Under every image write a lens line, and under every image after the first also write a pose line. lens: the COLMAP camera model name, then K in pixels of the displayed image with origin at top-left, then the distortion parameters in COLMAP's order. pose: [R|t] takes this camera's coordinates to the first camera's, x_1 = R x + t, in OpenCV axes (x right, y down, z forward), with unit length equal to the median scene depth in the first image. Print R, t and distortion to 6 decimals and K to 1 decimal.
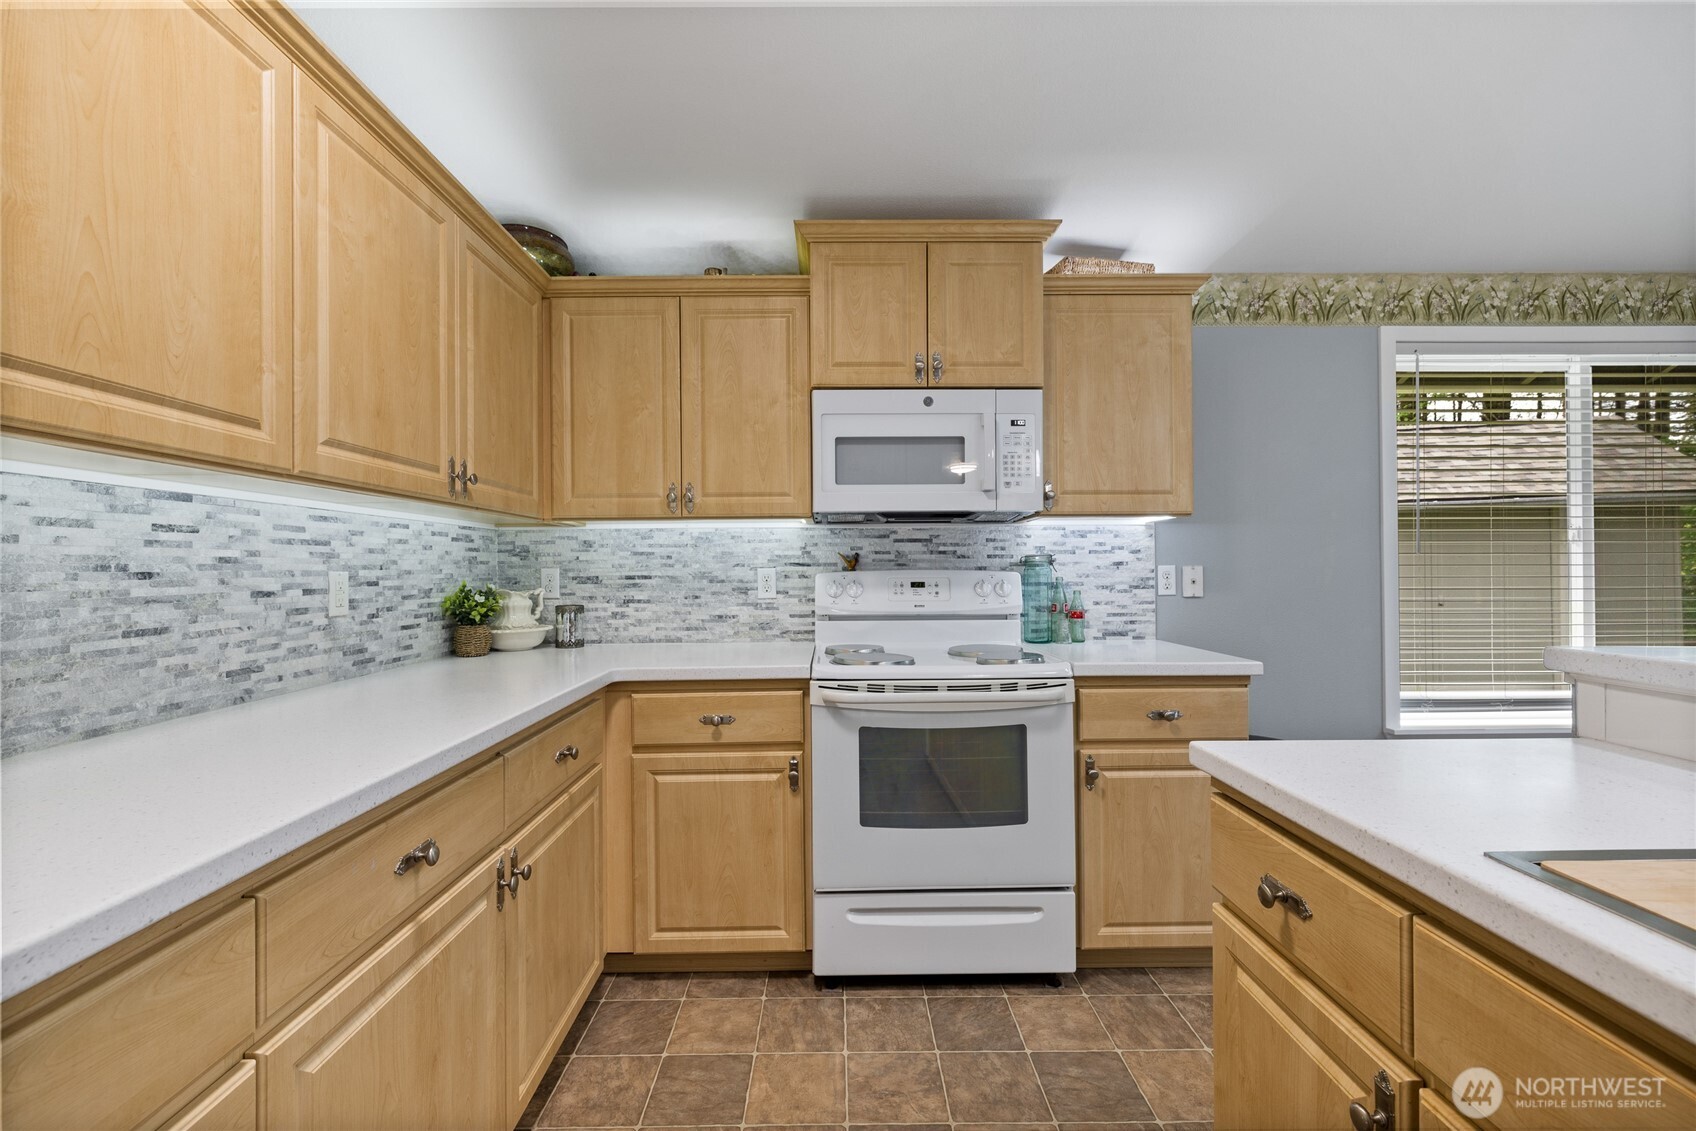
lens RADIAL K [[703.0, 0, 848.0], [0, 703.0, 565.5], [0, 0, 1]] dist [-0.002991, -0.000176]
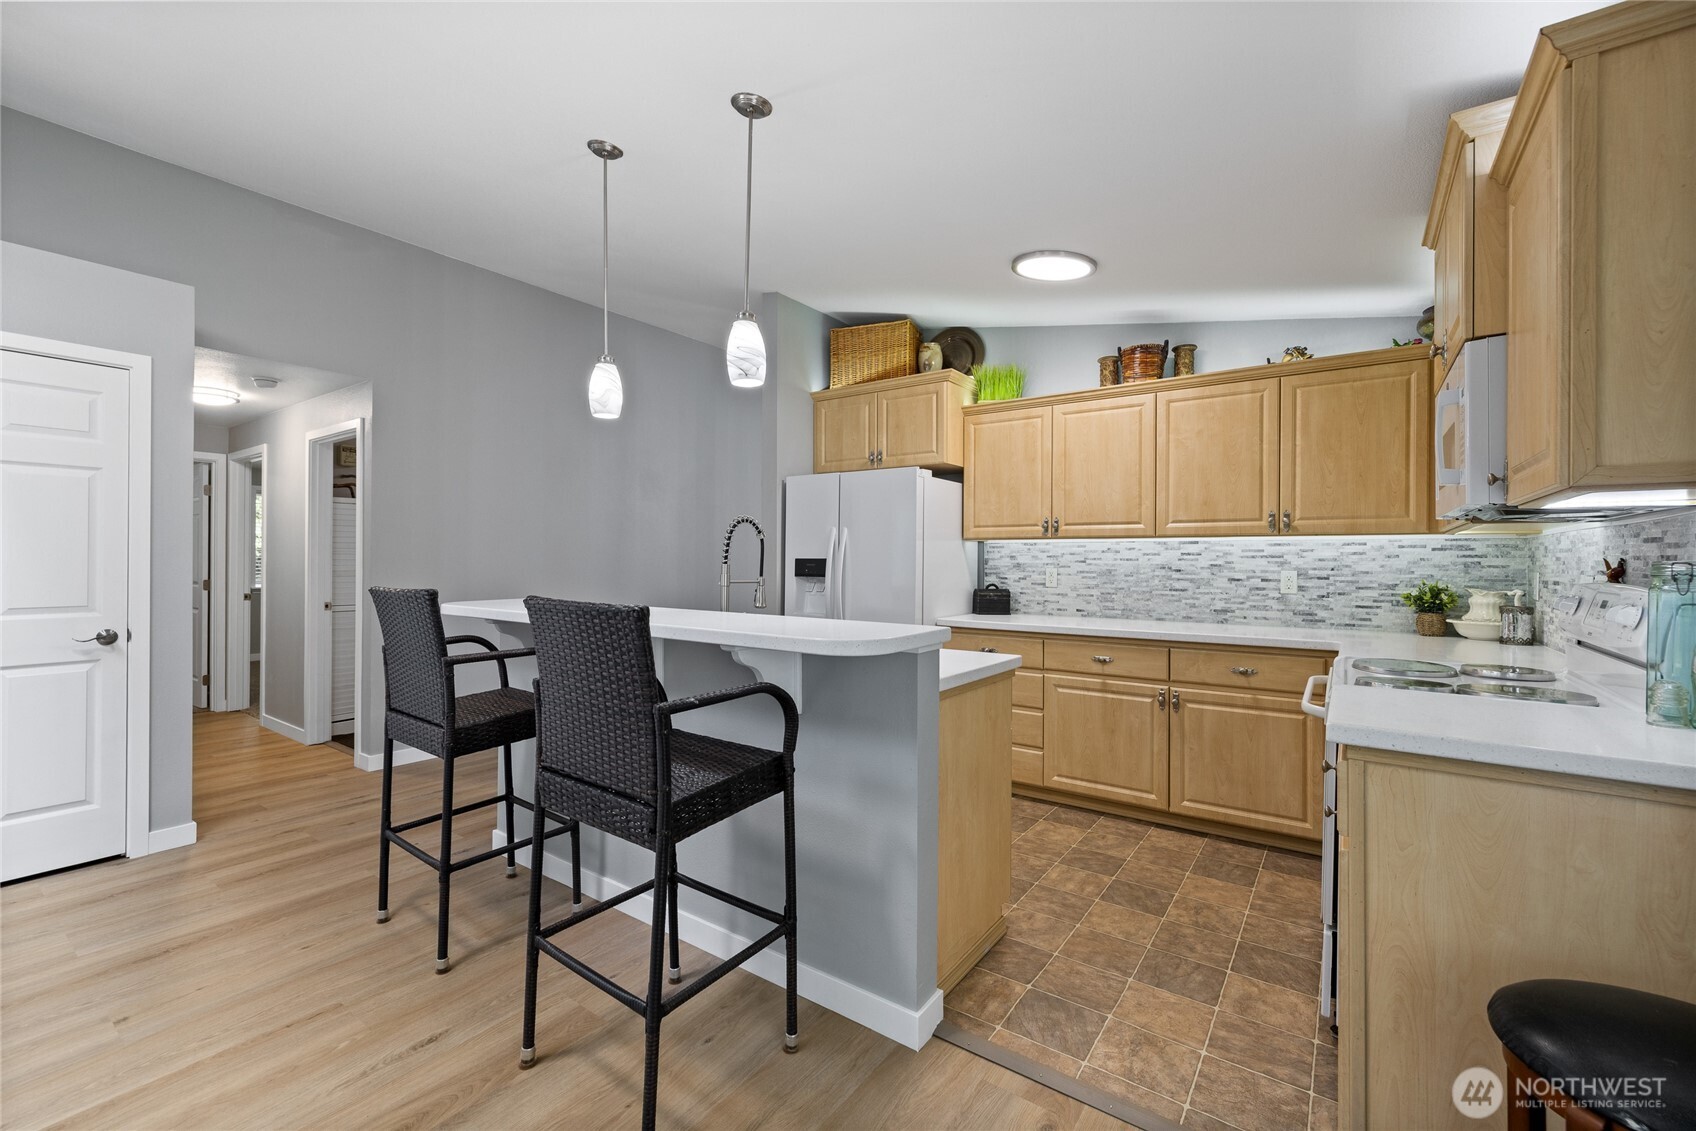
lens RADIAL K [[704.2, 0, 836.7], [0, 704.2, 561.8], [0, 0, 1]] dist [-0.000598, 0.000425]
pose [[-0.589270, 0.004900, -0.807921, 1.526396], [0.001773, 0.999987, 0.004772, -0.027176], [0.807934, 0.001379, -0.589272, 1.084105]]
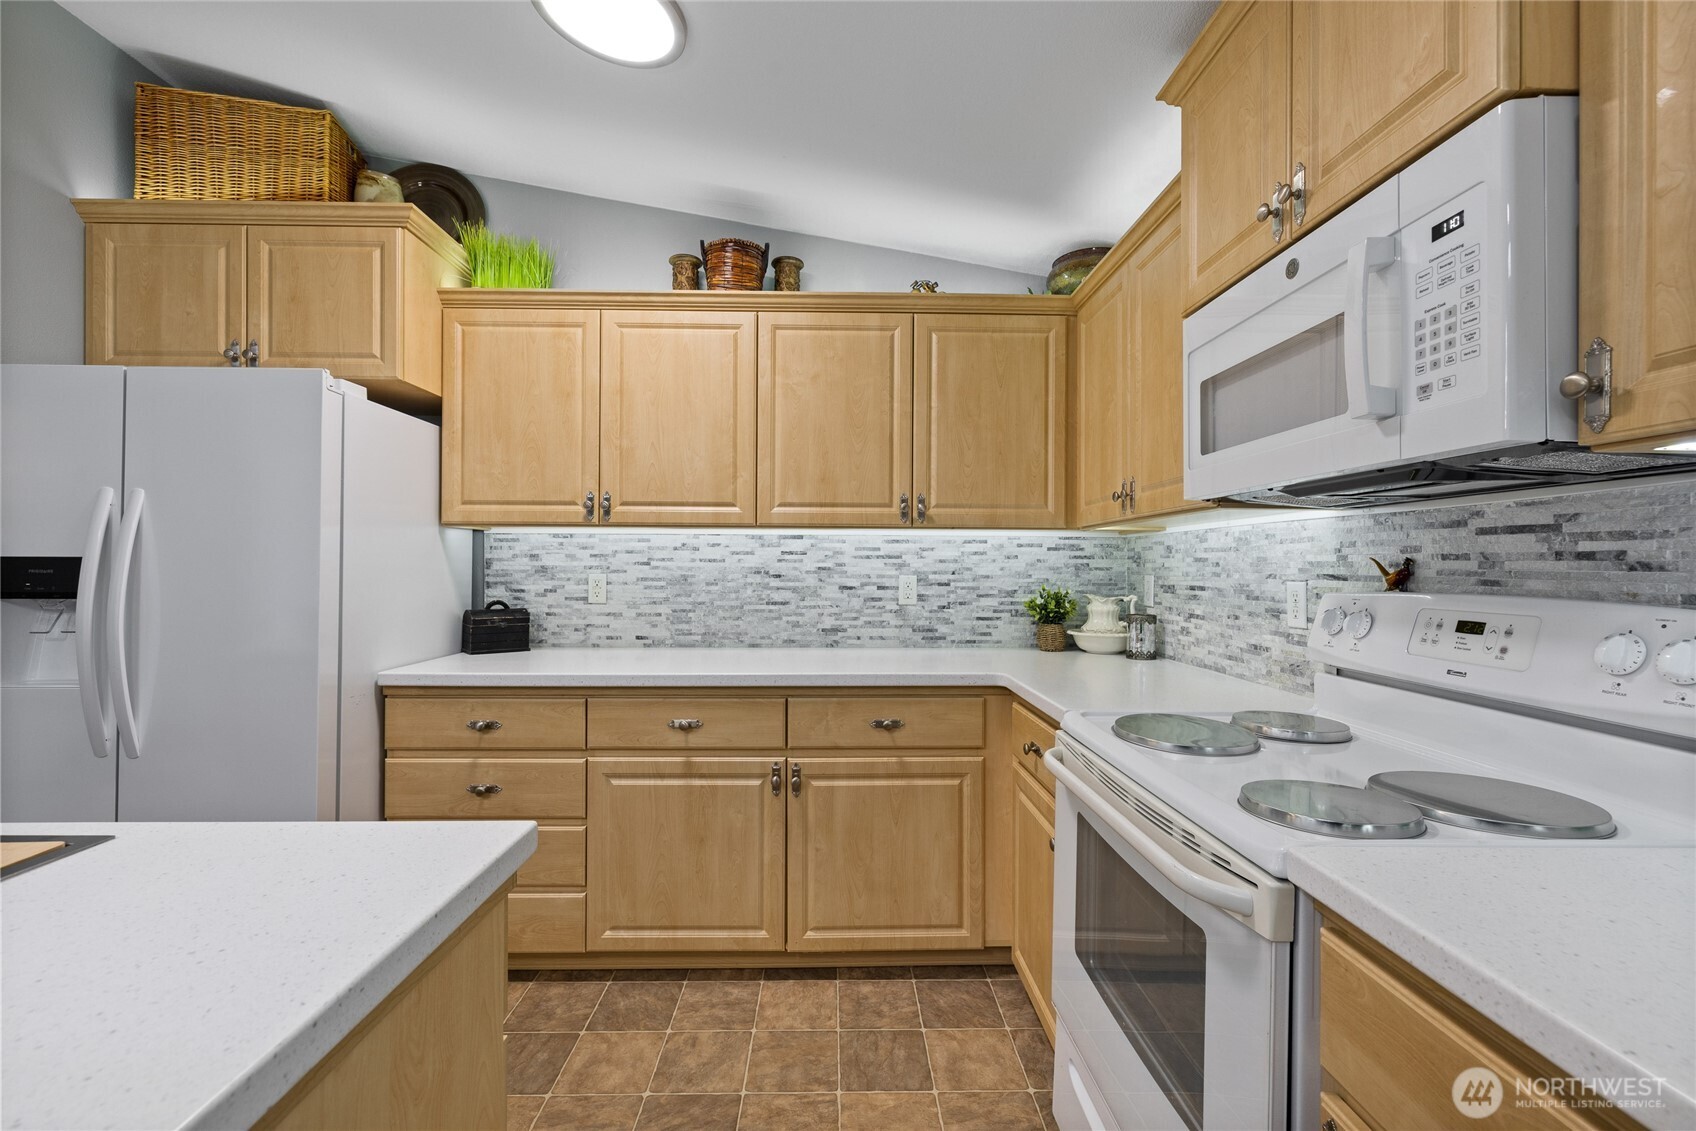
lens RADIAL K [[704.2, 0, 836.7], [0, 704.2, 561.8], [0, 0, 1]] dist [-0.000598, 0.000425]
pose [[0.006904, 0.001109, -0.999976, 0.758898], [-0.000807, 0.999999, 0.001104, -0.021362], [0.999976, 0.000799, 0.006905, 0.796046]]
